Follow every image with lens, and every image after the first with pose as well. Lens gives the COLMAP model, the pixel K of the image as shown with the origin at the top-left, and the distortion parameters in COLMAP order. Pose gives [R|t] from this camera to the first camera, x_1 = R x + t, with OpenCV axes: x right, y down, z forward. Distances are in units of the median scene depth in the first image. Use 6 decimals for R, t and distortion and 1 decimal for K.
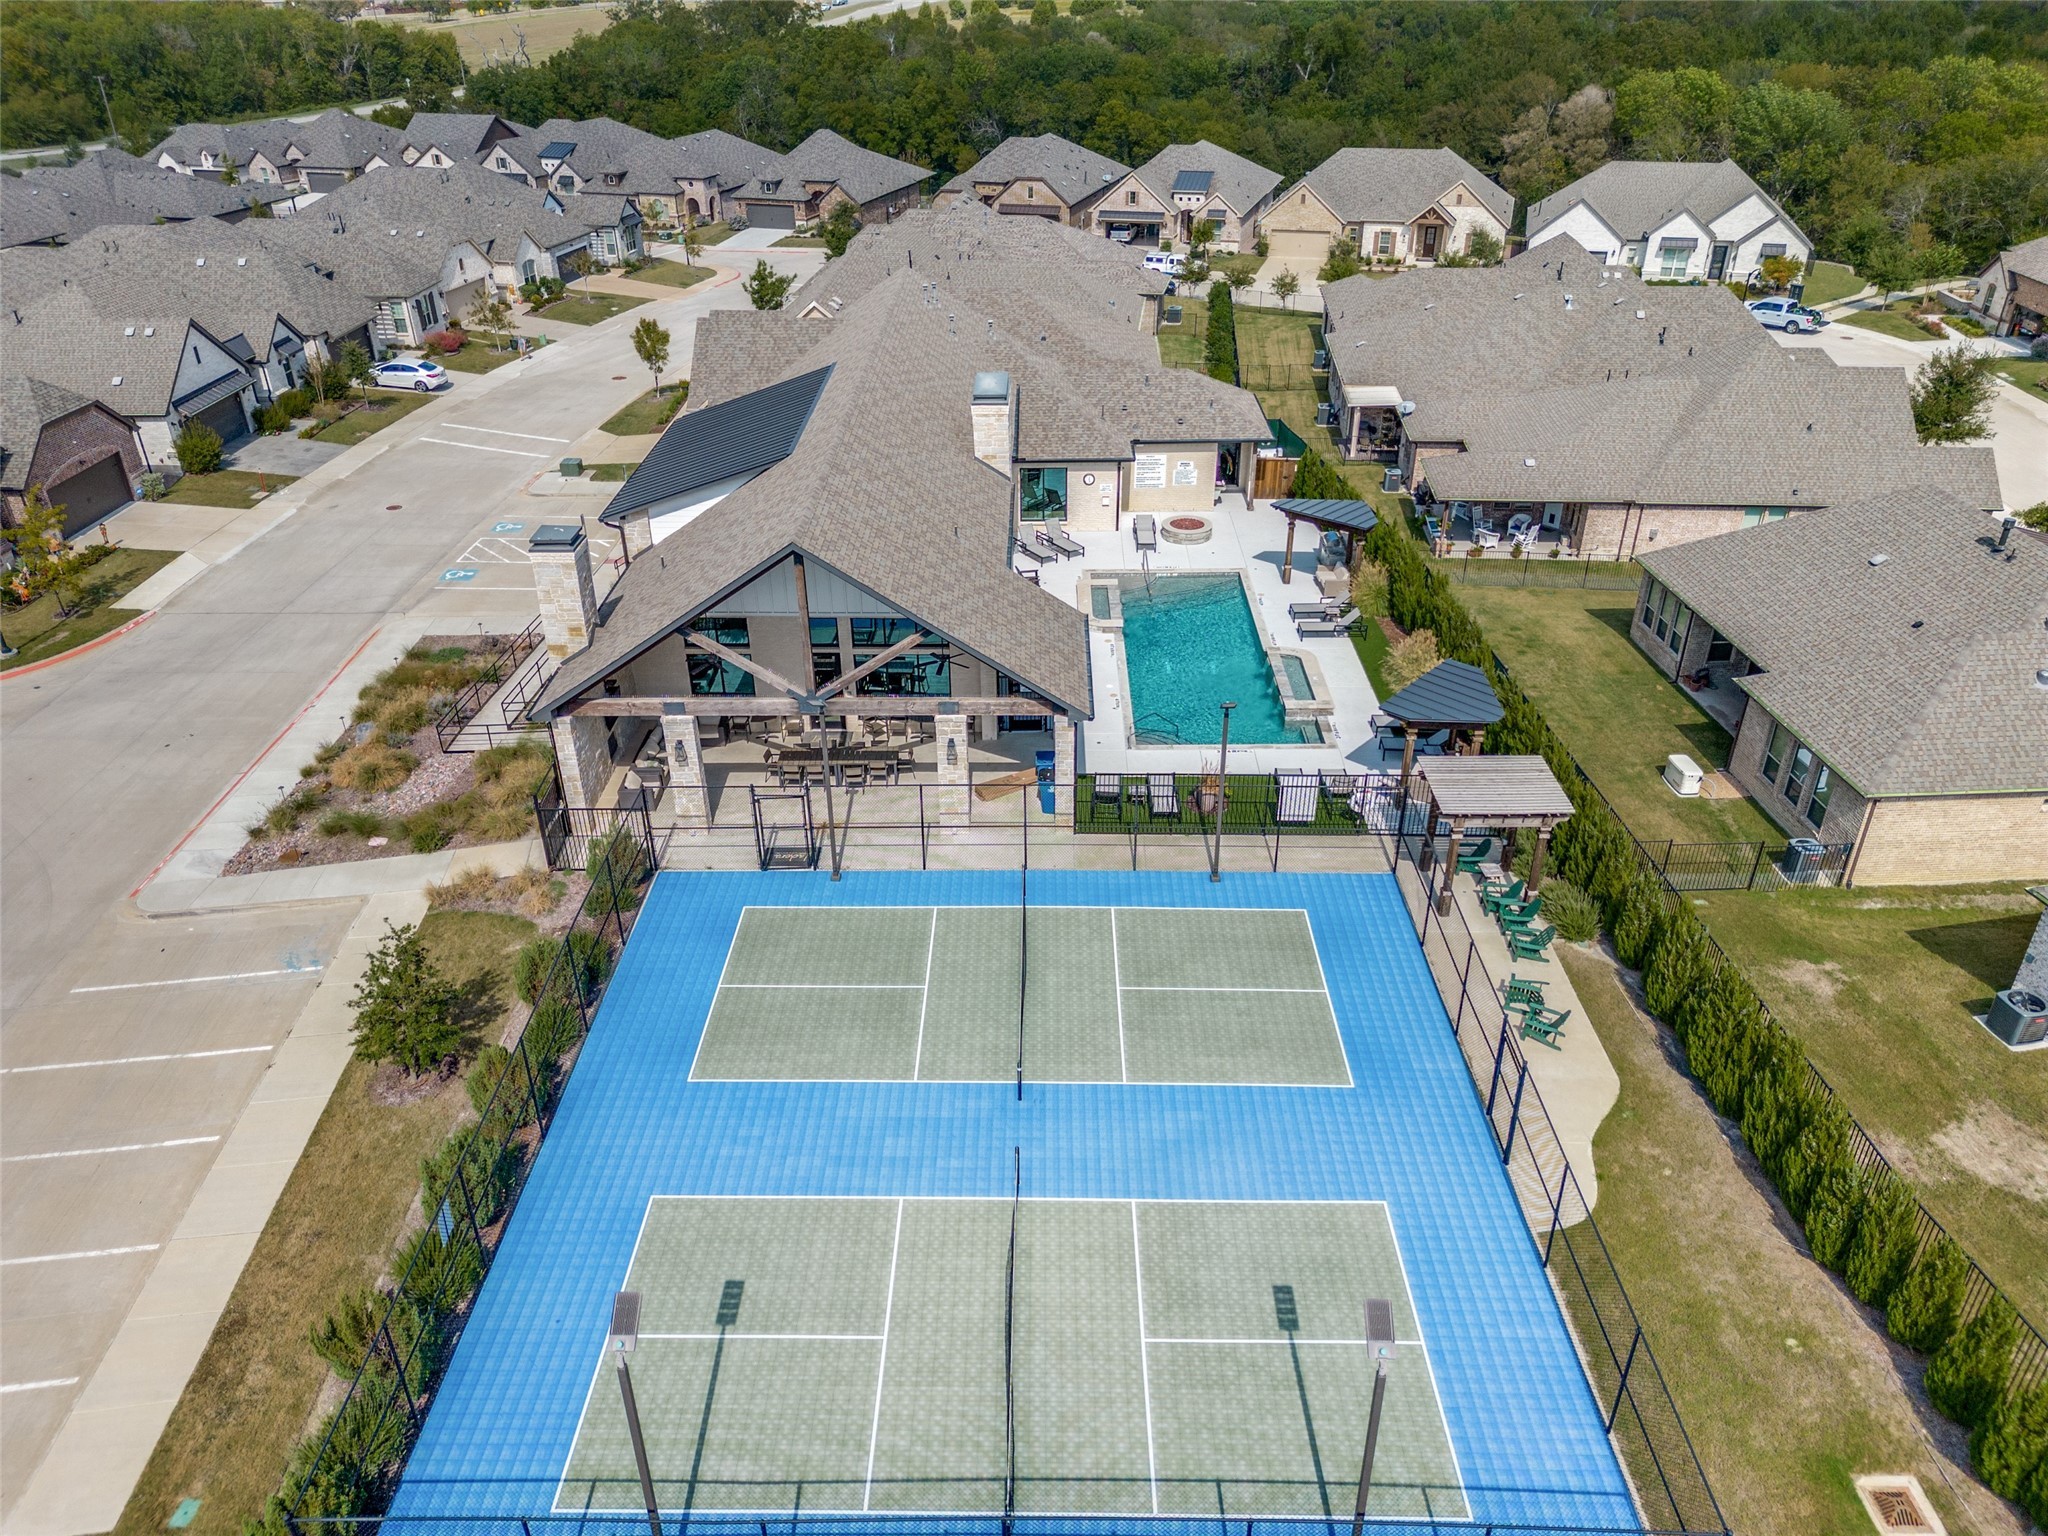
lens RADIAL K [[1443.2, 0, 1014.1], [0, 1443.2, 769.2], [0, 0, 1]] dist [0.048011, -0.041307]
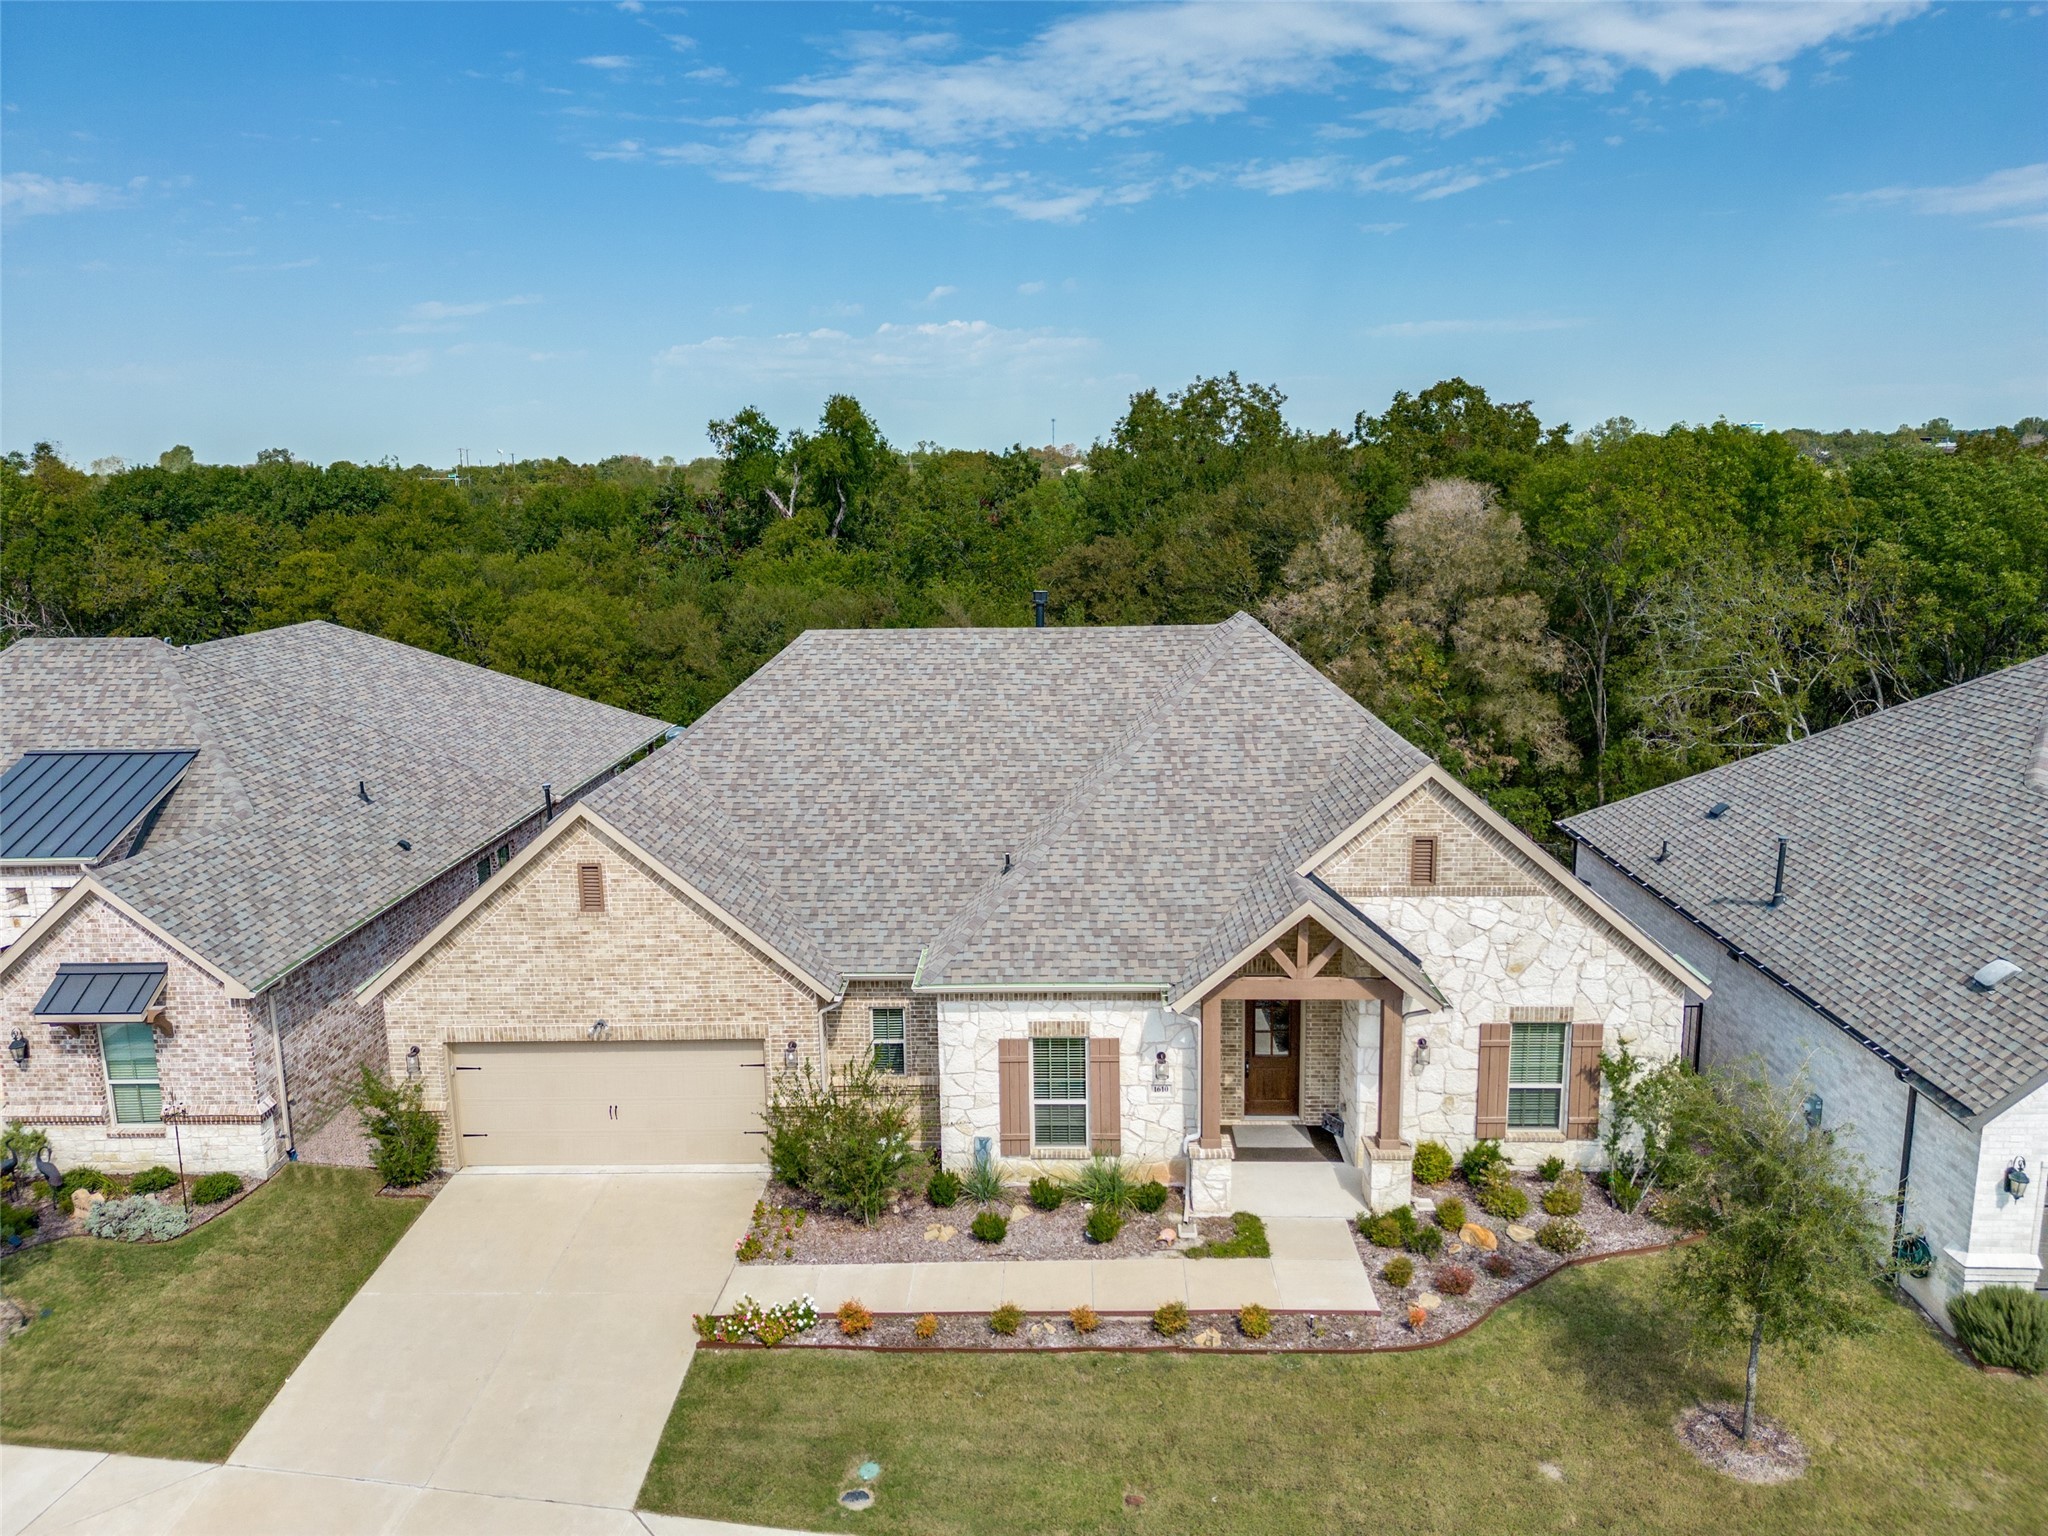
lens RADIAL K [[1443.2, 0, 1014.1], [0, 1443.2, 769.2], [0, 0, 1]] dist [0.048011, -0.041307]
pose [[0.962691, -0.053570, 0.265249, 0.181175], [0.134721, 0.944979, -0.298103, -0.308906], [-0.234685, 0.322716, 0.916939, 0.732125]]
